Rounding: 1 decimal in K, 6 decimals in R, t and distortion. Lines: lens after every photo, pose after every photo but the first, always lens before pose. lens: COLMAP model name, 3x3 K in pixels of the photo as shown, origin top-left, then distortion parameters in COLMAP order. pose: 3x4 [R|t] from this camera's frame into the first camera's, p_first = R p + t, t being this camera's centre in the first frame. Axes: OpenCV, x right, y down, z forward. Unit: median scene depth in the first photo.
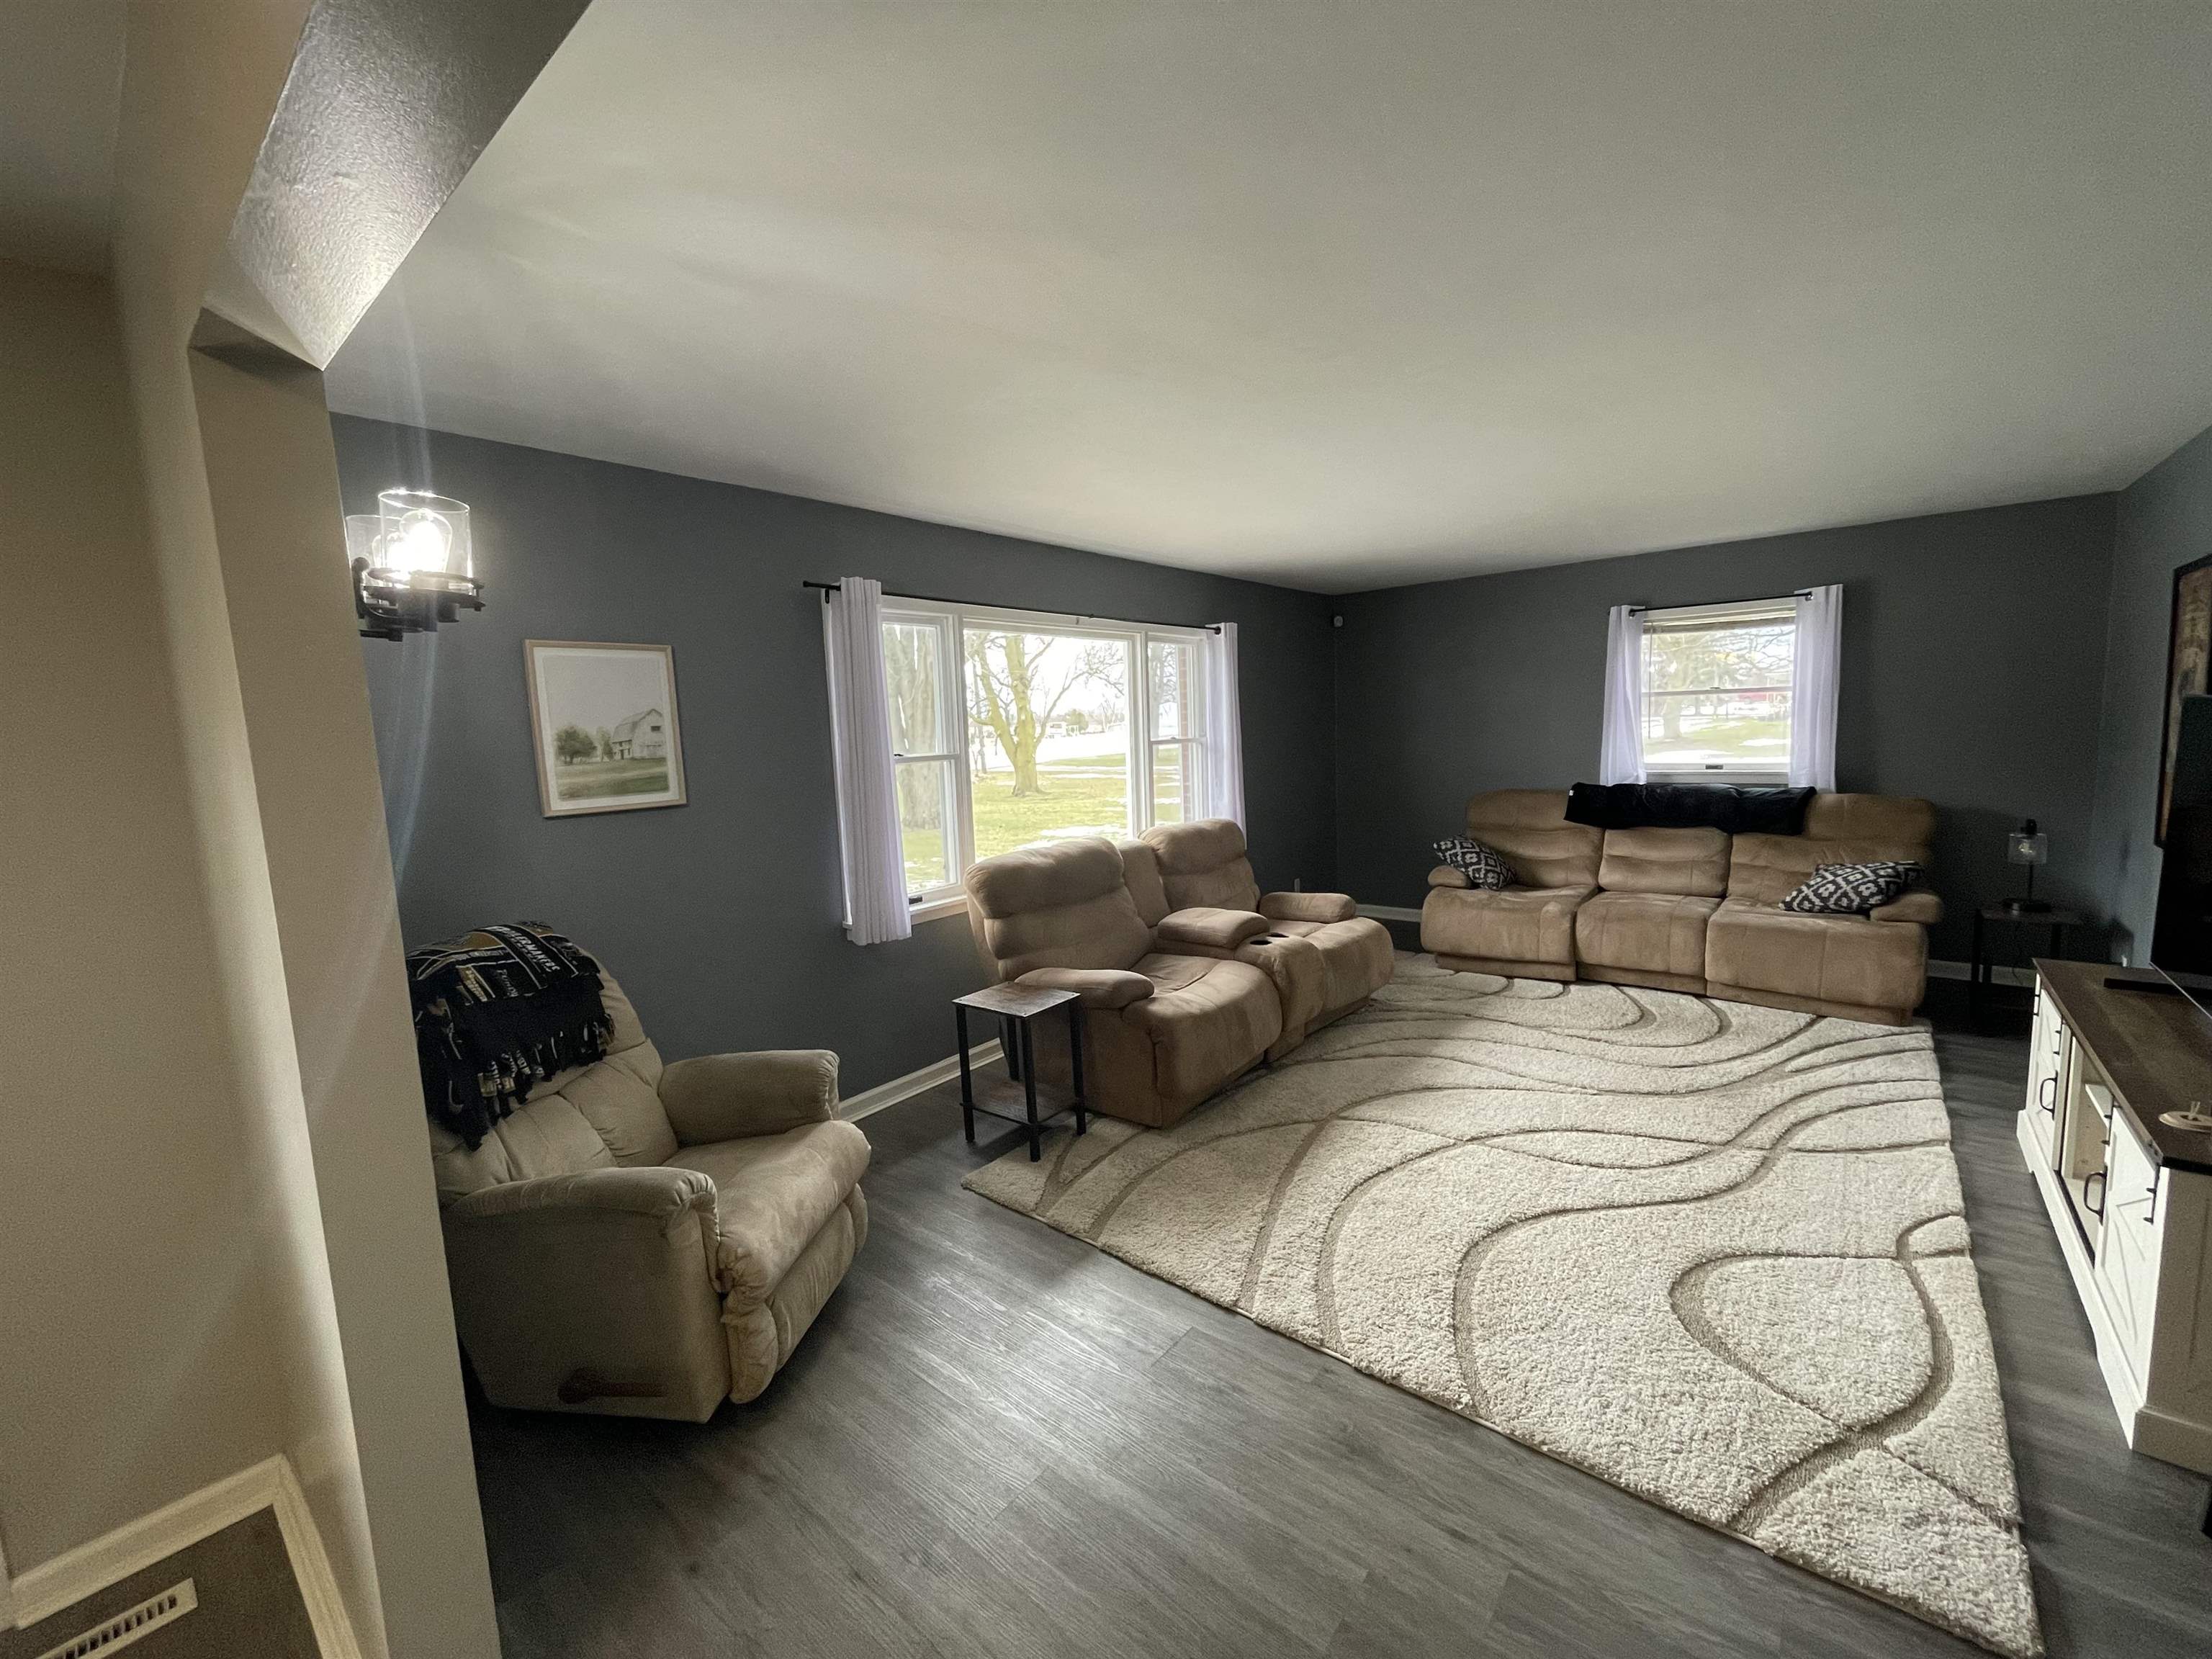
lens RADIAL K [[898.1, 0, 1102.8], [0, 898.1, 821.3], [0, 0, 1]] dist [-0.002406, -0.000826]
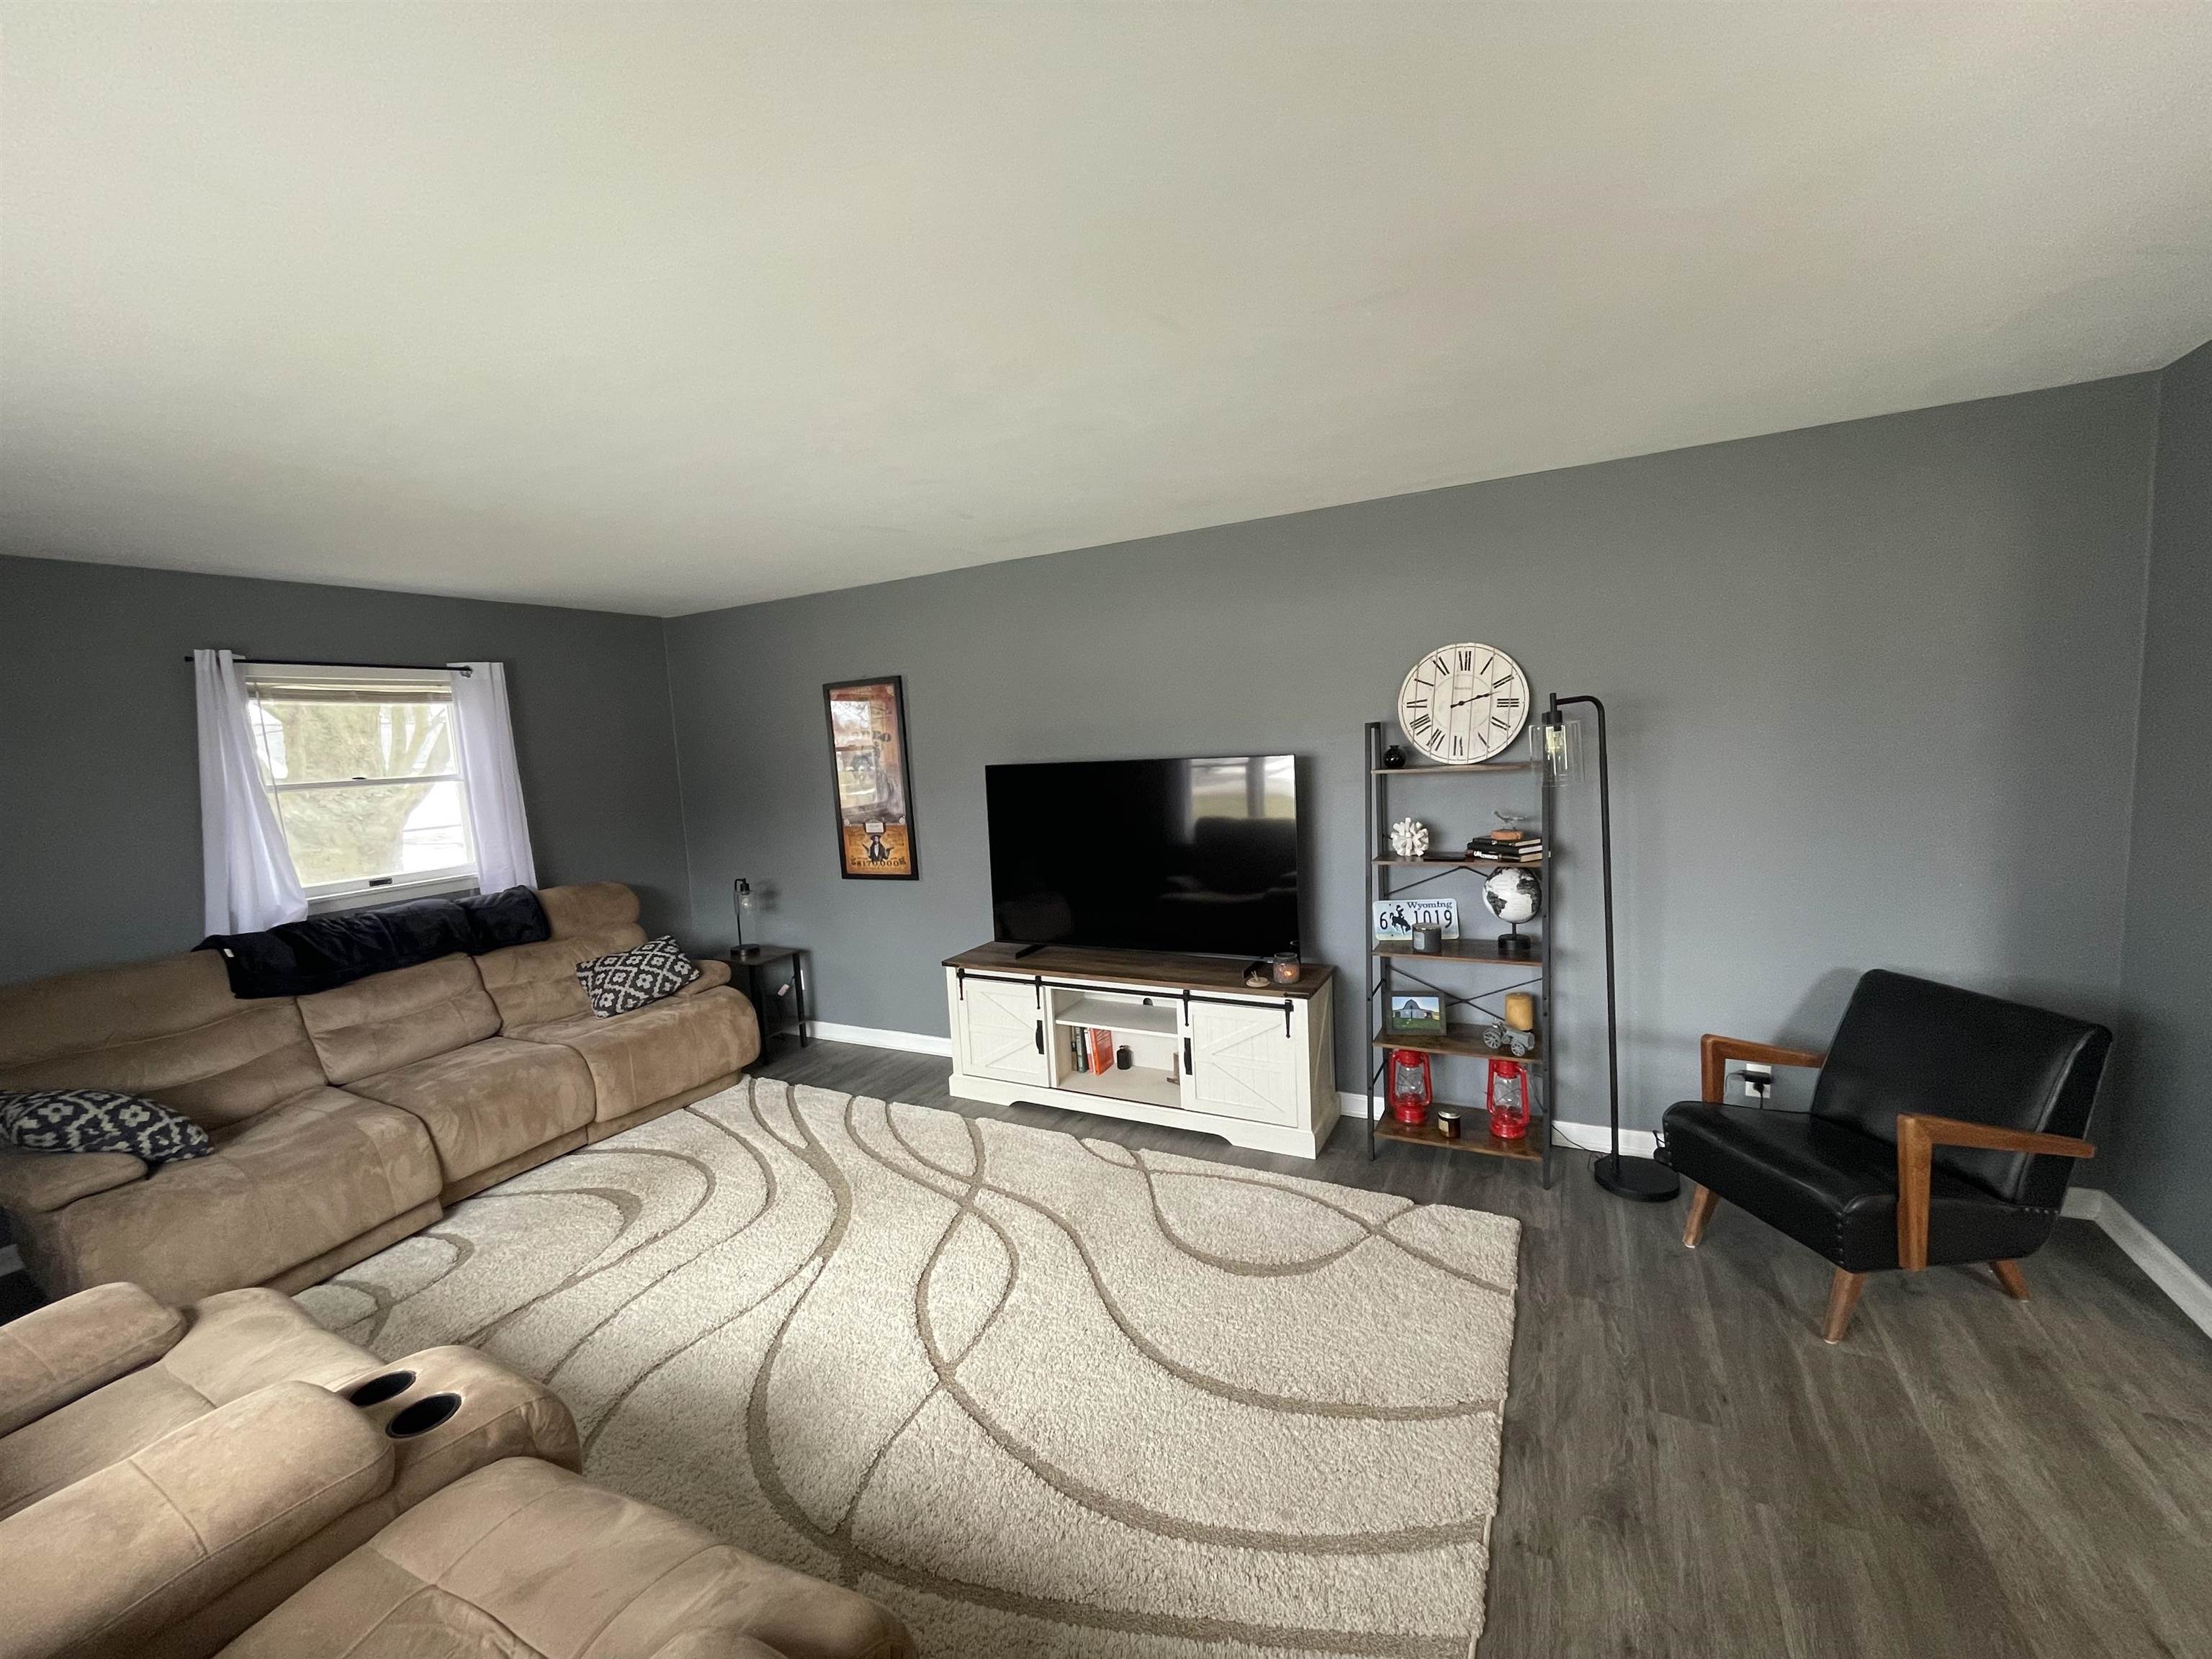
lens RADIAL K [[898.1, 0, 1102.8], [0, 898.1, 821.3], [0, 0, 1]] dist [-0.002406, -0.000826]
pose [[-0.207509, -0.042536, 0.977308, -0.214217], [0.172038, 0.981896, 0.079264, -0.080720], [-0.962986, 0.184582, -0.196435, 0.679832]]
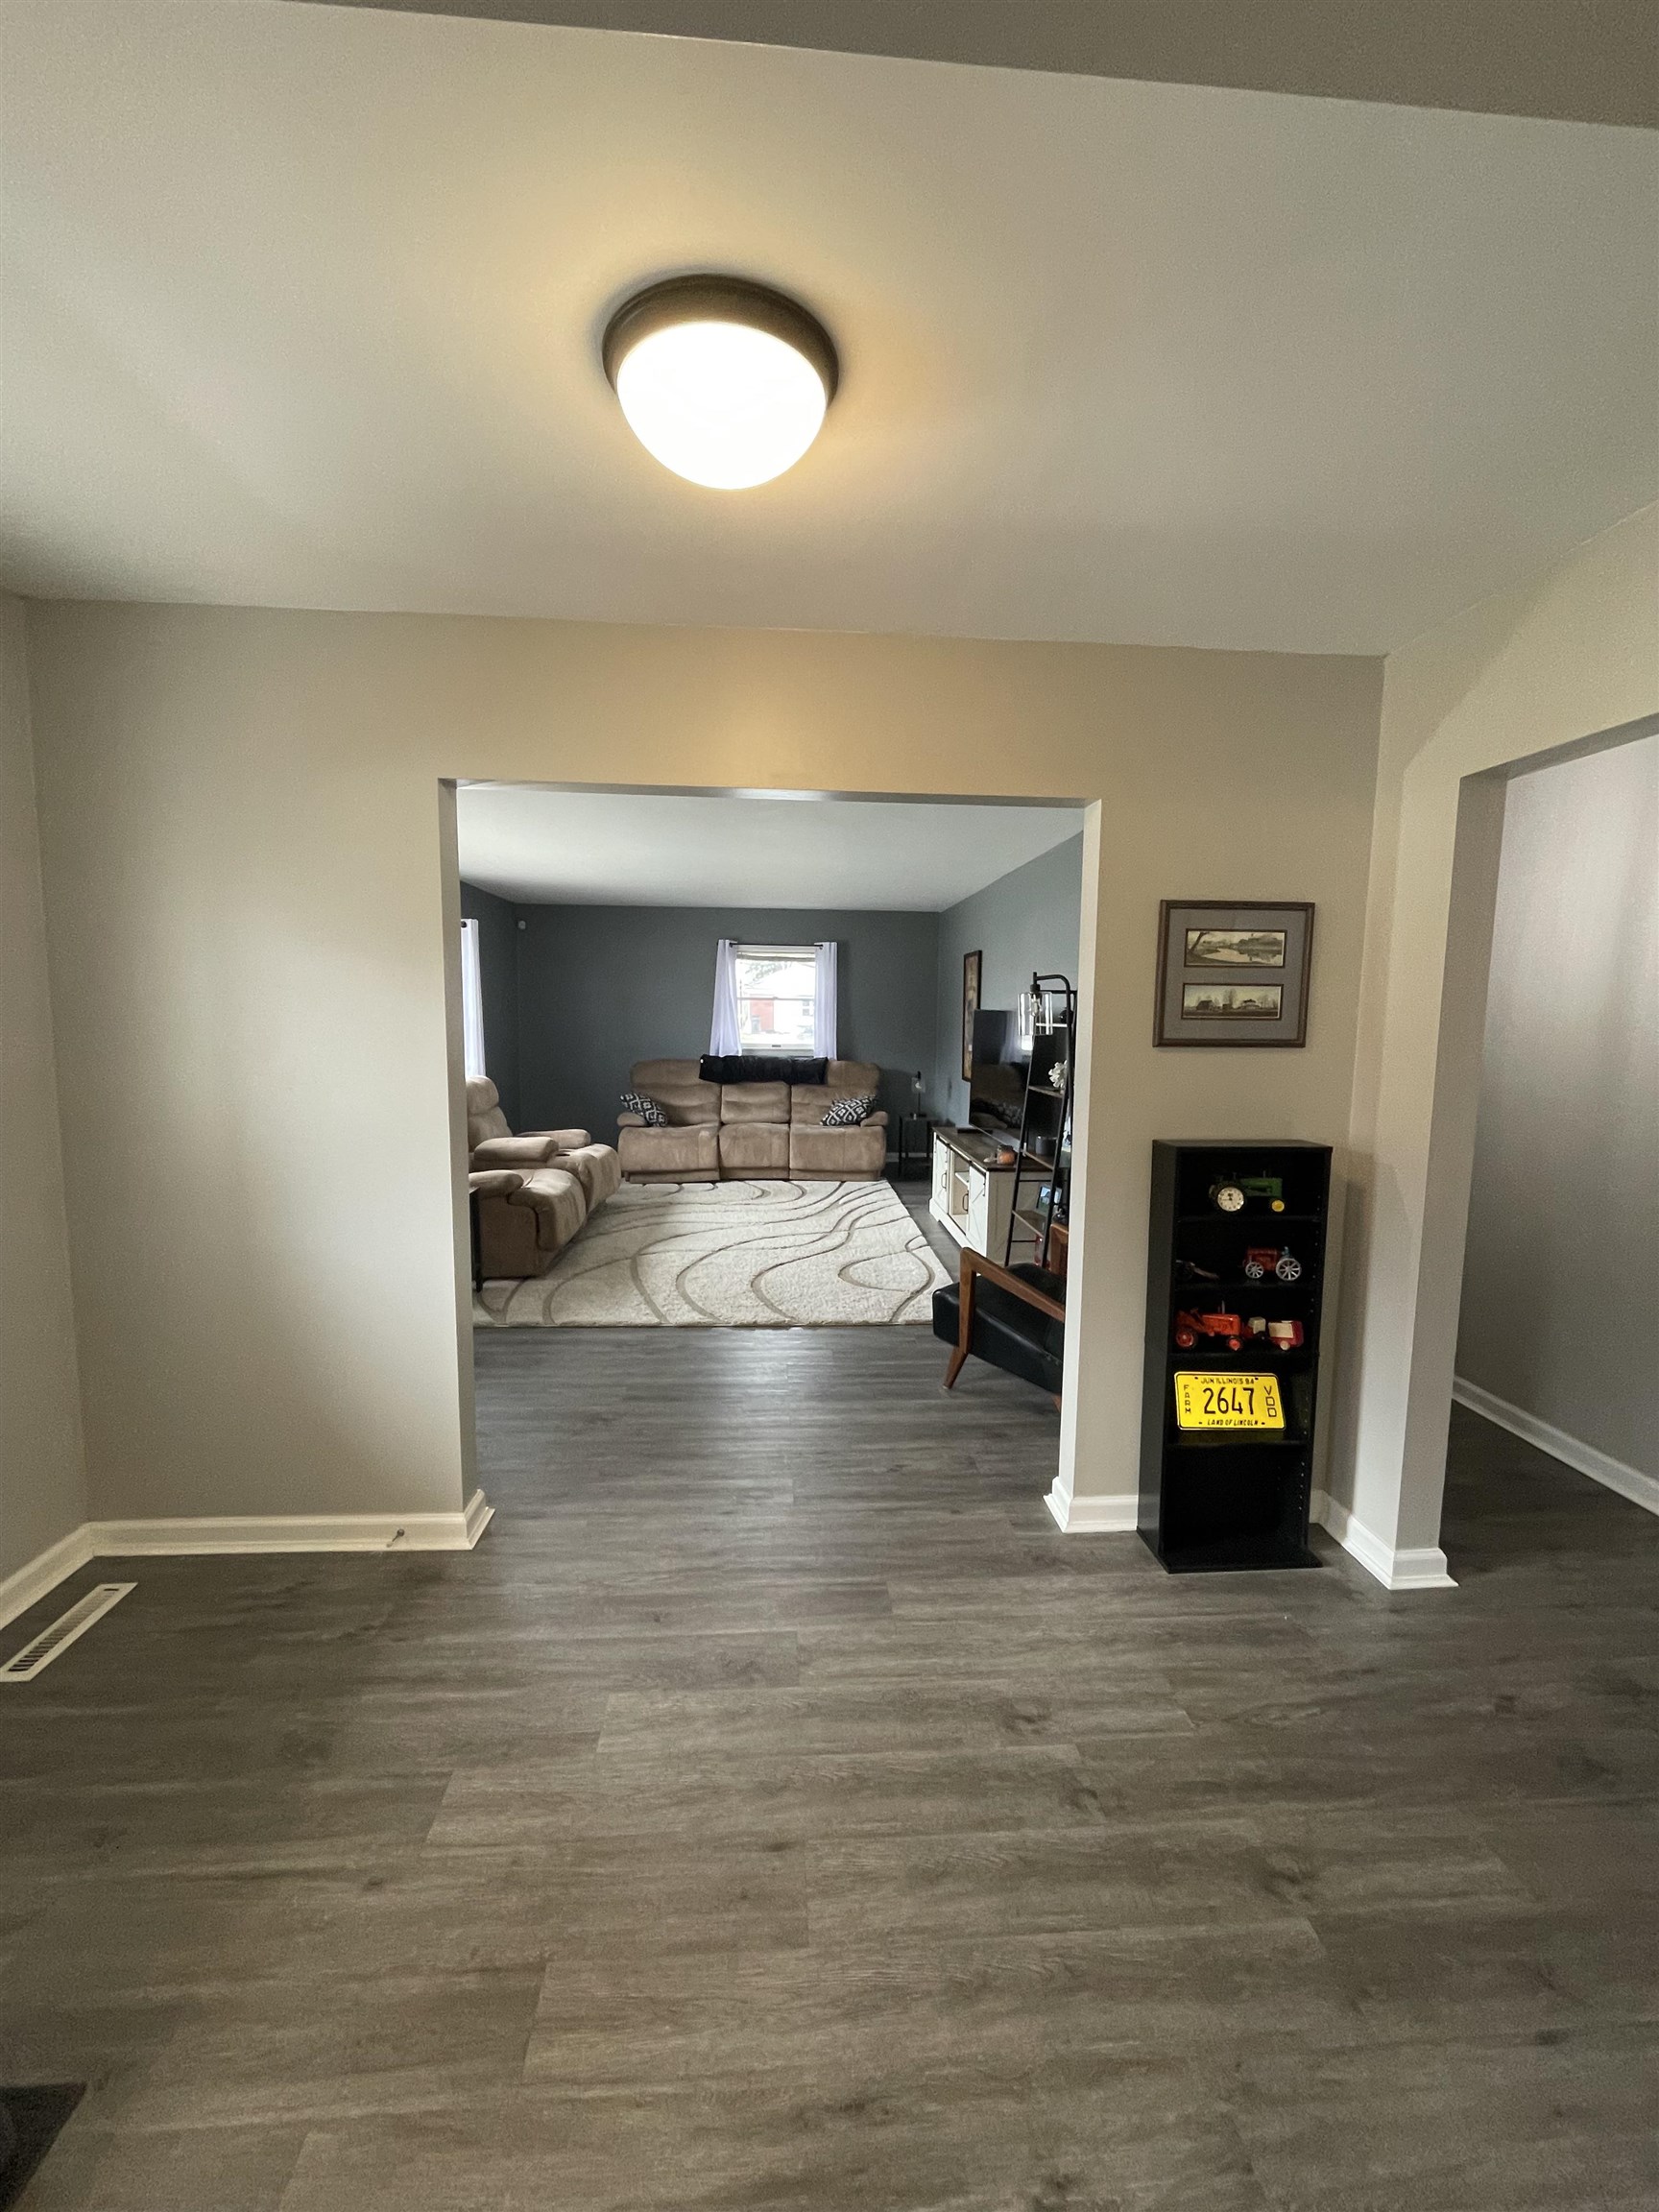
lens RADIAL K [[895.4, 0, 831.3], [0, 895.4, 1103.9], [0, 0, 1]] dist [-0.001559, -0.000304]
pose [[0.722729, -0.019134, 0.690867, -0.439722], [0.031628, 0.999485, -0.005405, 0.067881], [-0.690408, 0.025757, 0.722962, -0.278122]]
